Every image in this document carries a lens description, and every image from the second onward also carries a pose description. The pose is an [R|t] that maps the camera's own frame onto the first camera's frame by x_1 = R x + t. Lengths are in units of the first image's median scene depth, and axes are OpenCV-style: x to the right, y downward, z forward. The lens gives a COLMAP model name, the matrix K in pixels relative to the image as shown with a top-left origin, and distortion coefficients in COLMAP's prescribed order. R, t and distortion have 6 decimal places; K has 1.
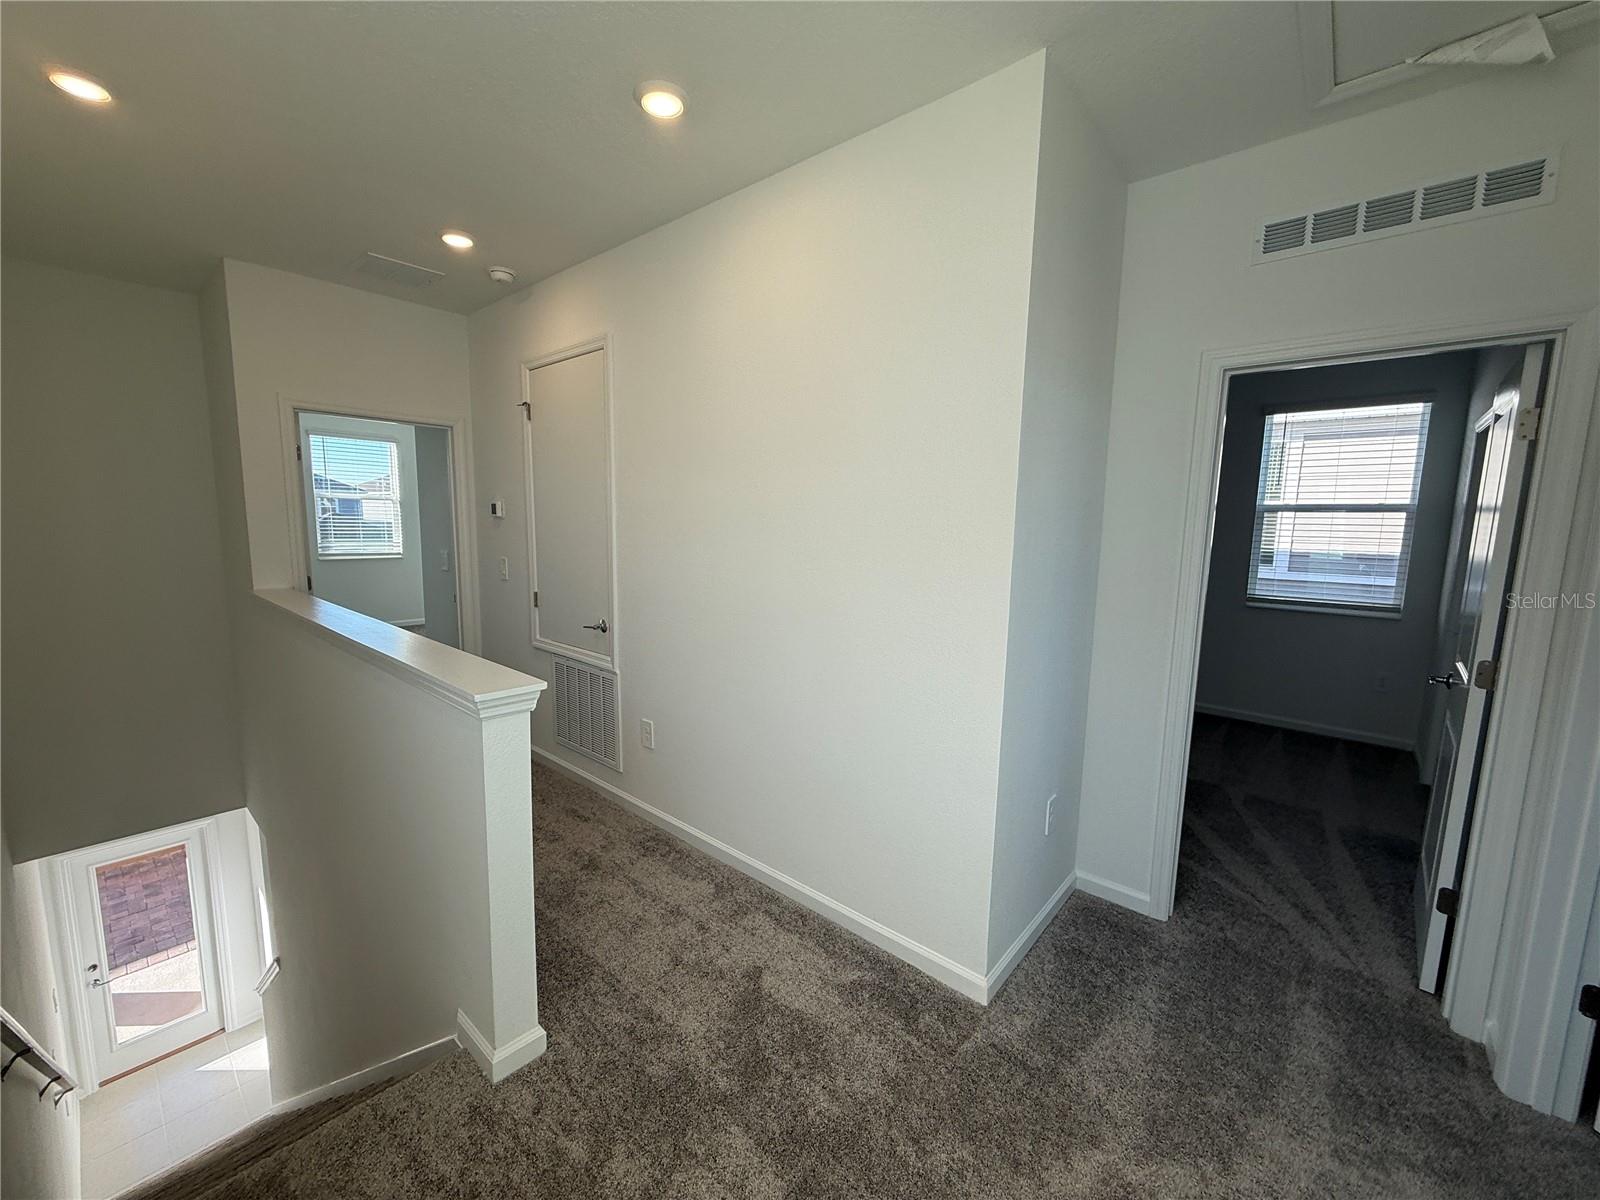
lens RADIAL K [[631.7, 0, 800.0], [0, 631.7, 600.0], [0, 0, 1]] dist [0.000187, 0.000101]
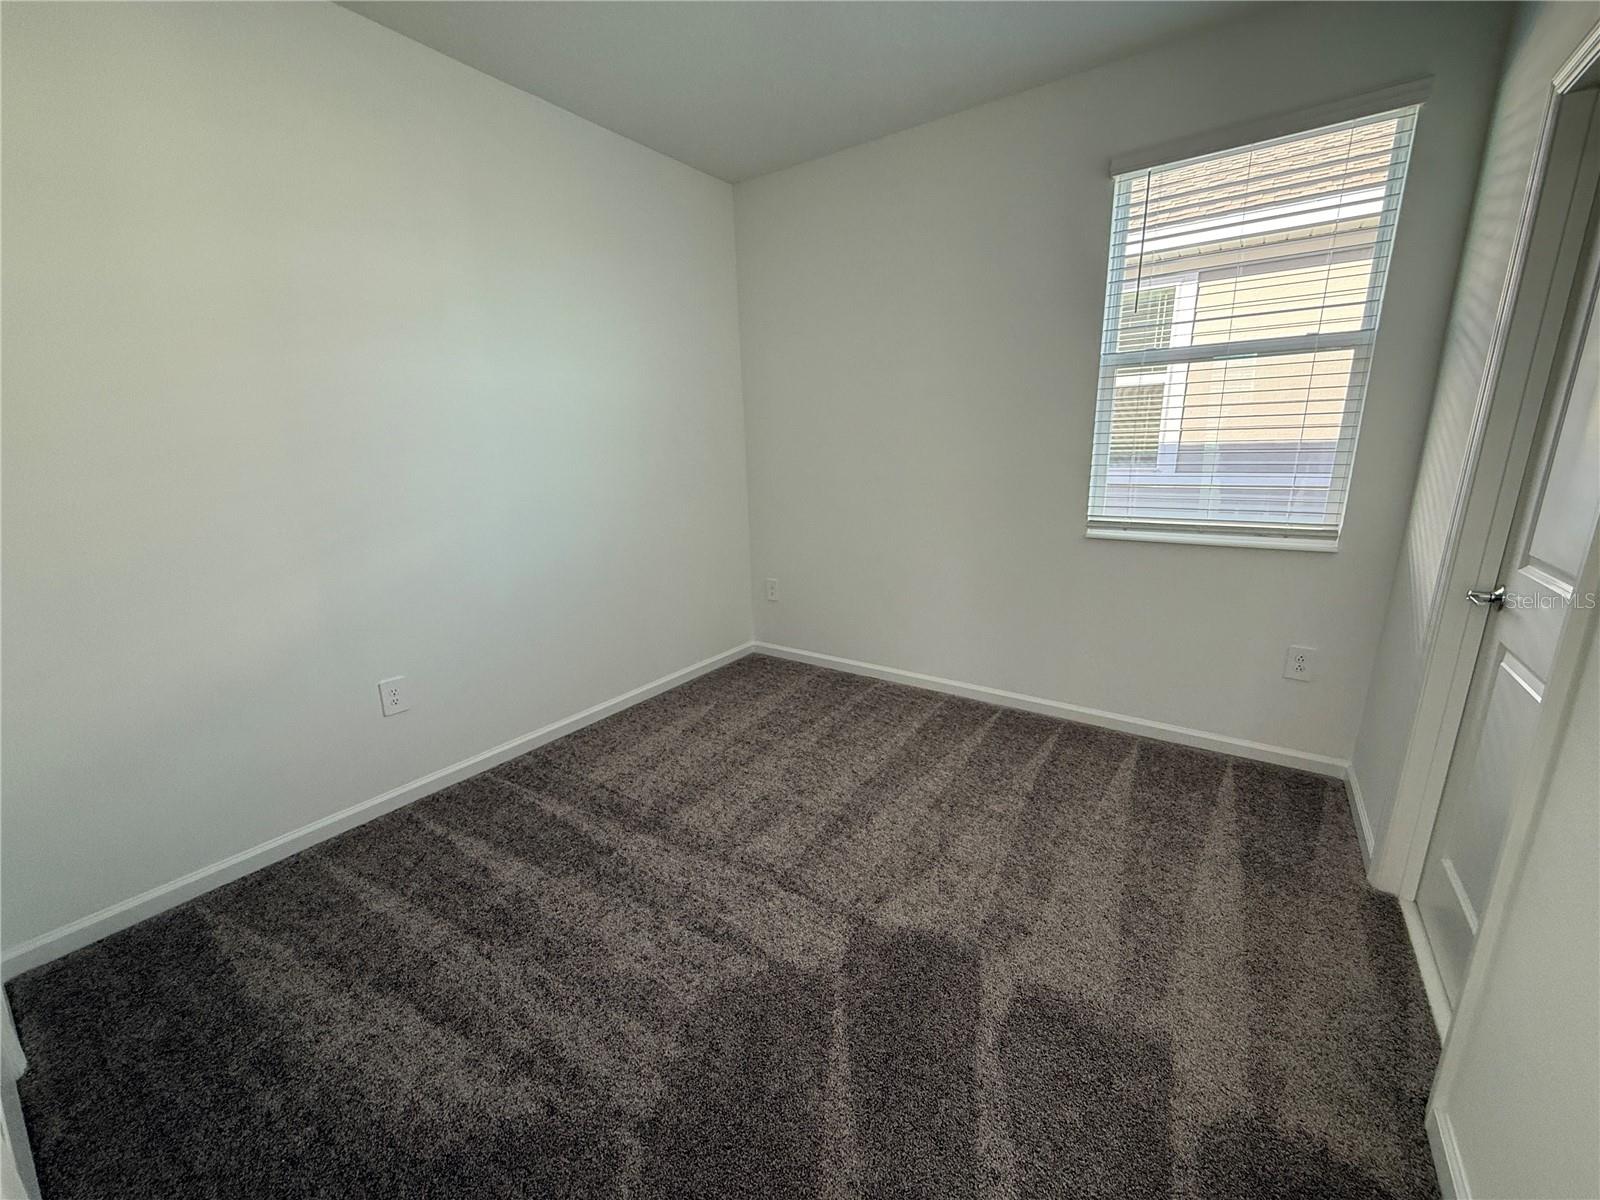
lens RADIAL K [[631.7, 0, 800.0], [0, 631.7, 600.0], [0, 0, 1]] dist [0.000187, 0.000101]
pose [[0.994134, -0.067557, 0.084464, 0.438083], [0.057379, 0.991402, 0.117602, -0.018298], [-0.091682, -0.112065, 0.989462, 0.494286]]
